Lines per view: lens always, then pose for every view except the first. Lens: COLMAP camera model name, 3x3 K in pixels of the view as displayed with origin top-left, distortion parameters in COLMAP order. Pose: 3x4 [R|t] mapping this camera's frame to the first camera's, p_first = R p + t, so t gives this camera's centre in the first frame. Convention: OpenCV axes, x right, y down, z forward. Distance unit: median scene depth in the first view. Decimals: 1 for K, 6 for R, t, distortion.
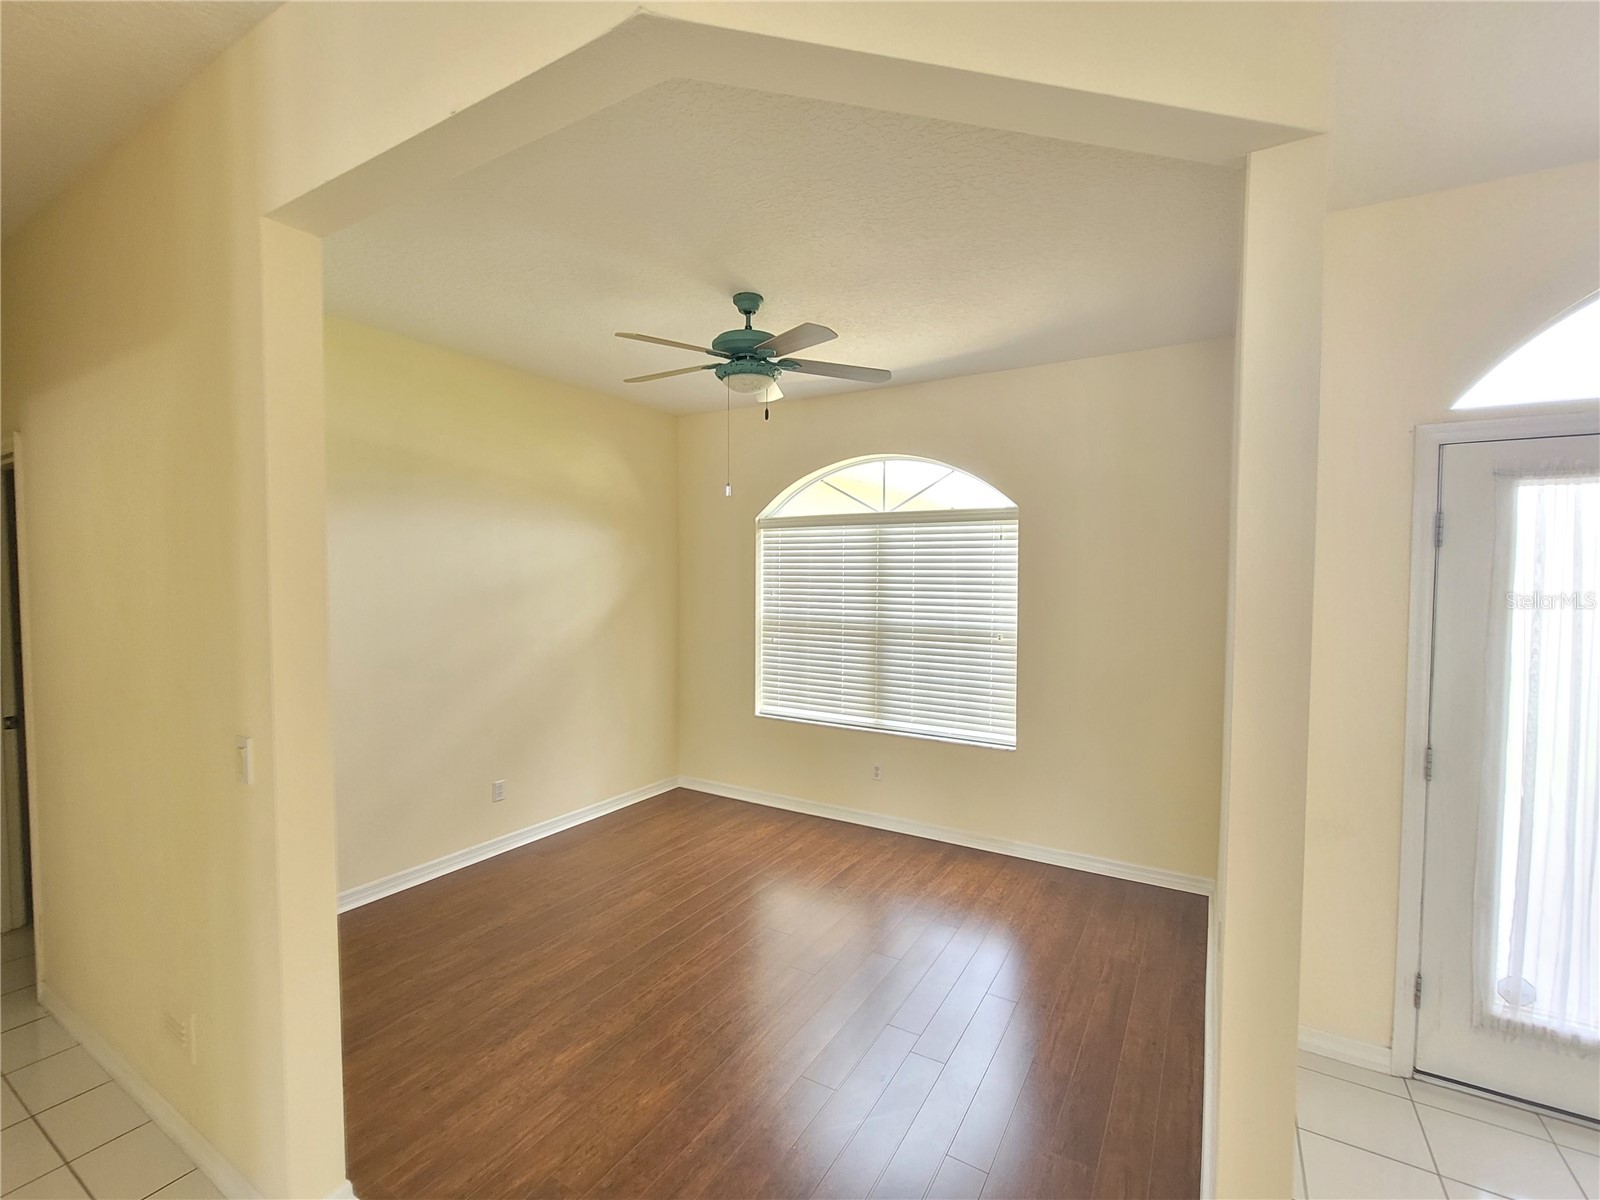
lens RADIAL K [[702.8, 0, 795.5], [0, 702.8, 604.3], [0, 0, 1]] dist [-0.004515, -0.000014]
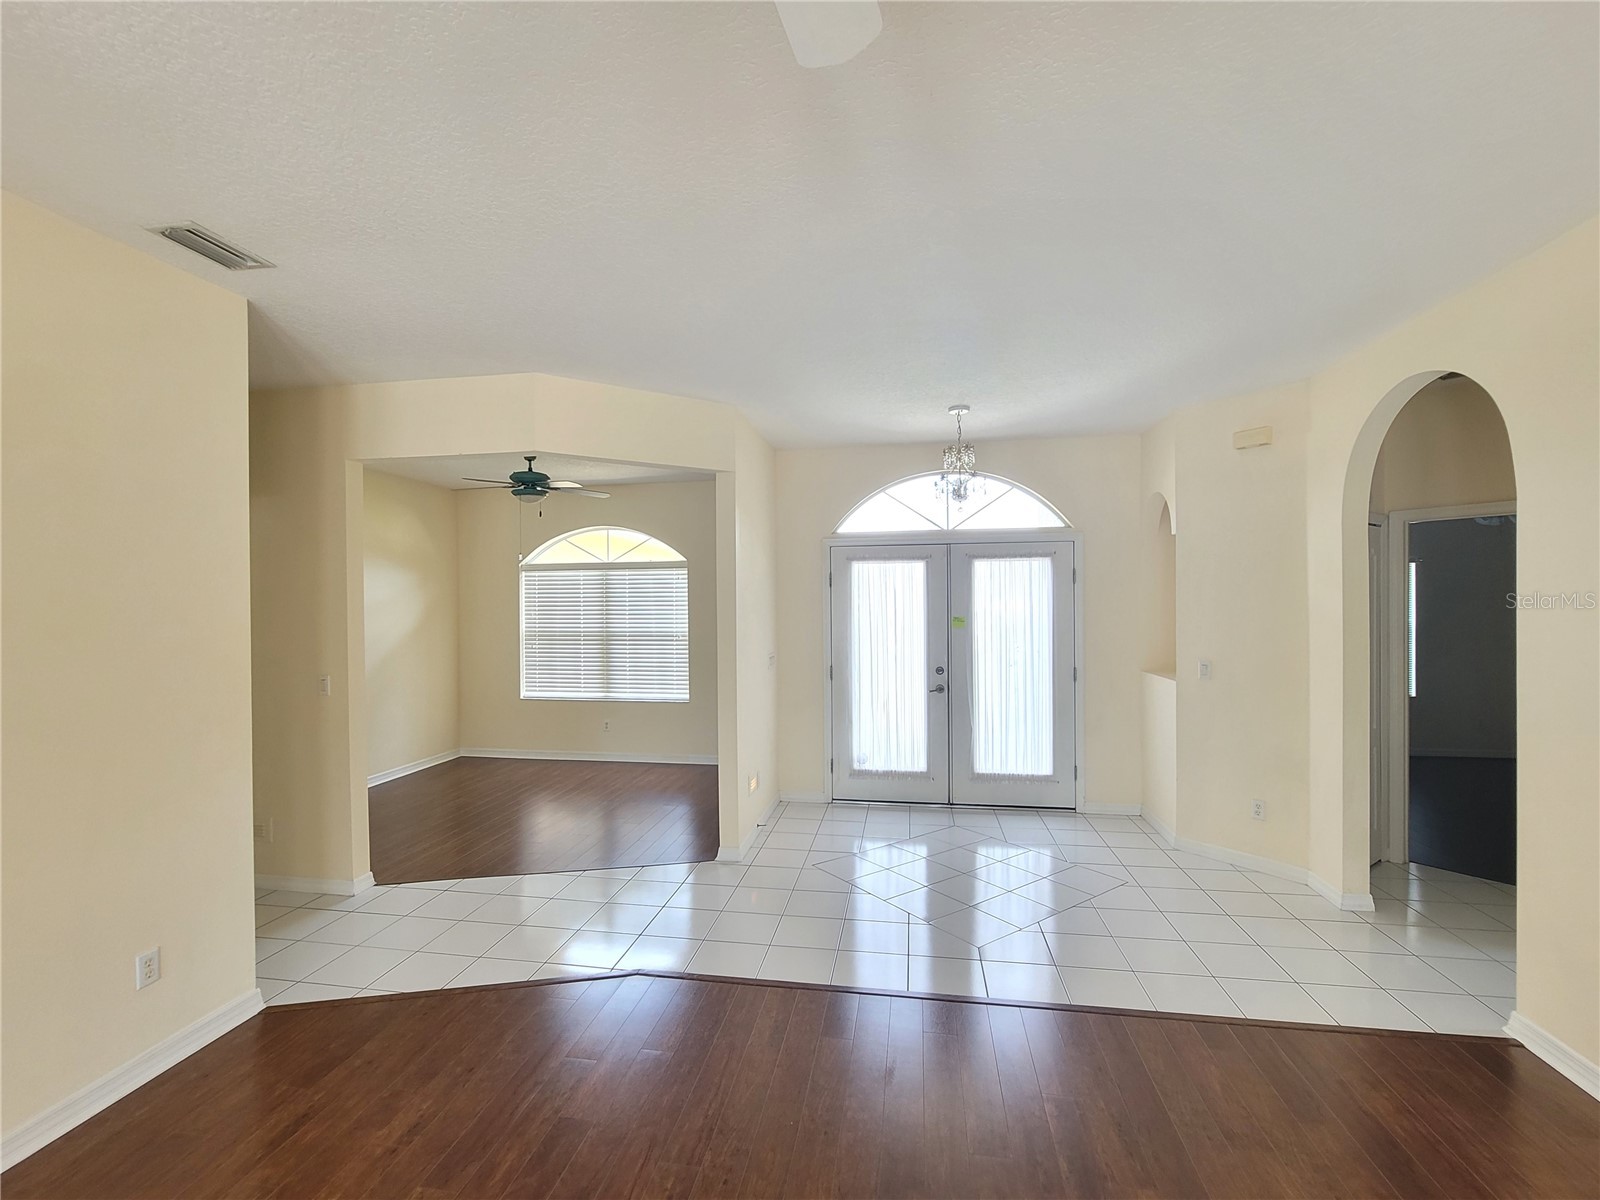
lens RADIAL K [[702.8, 0, 790.3], [0, 702.8, 609.9], [0, 0, 1]] dist [-0.004515, -0.000014]
pose [[0.930787, -0.016215, 0.365201, -0.069421], [0.027482, 0.999292, -0.025676, 0.028384], [-0.364526, 0.033935, 0.930575, -0.606756]]
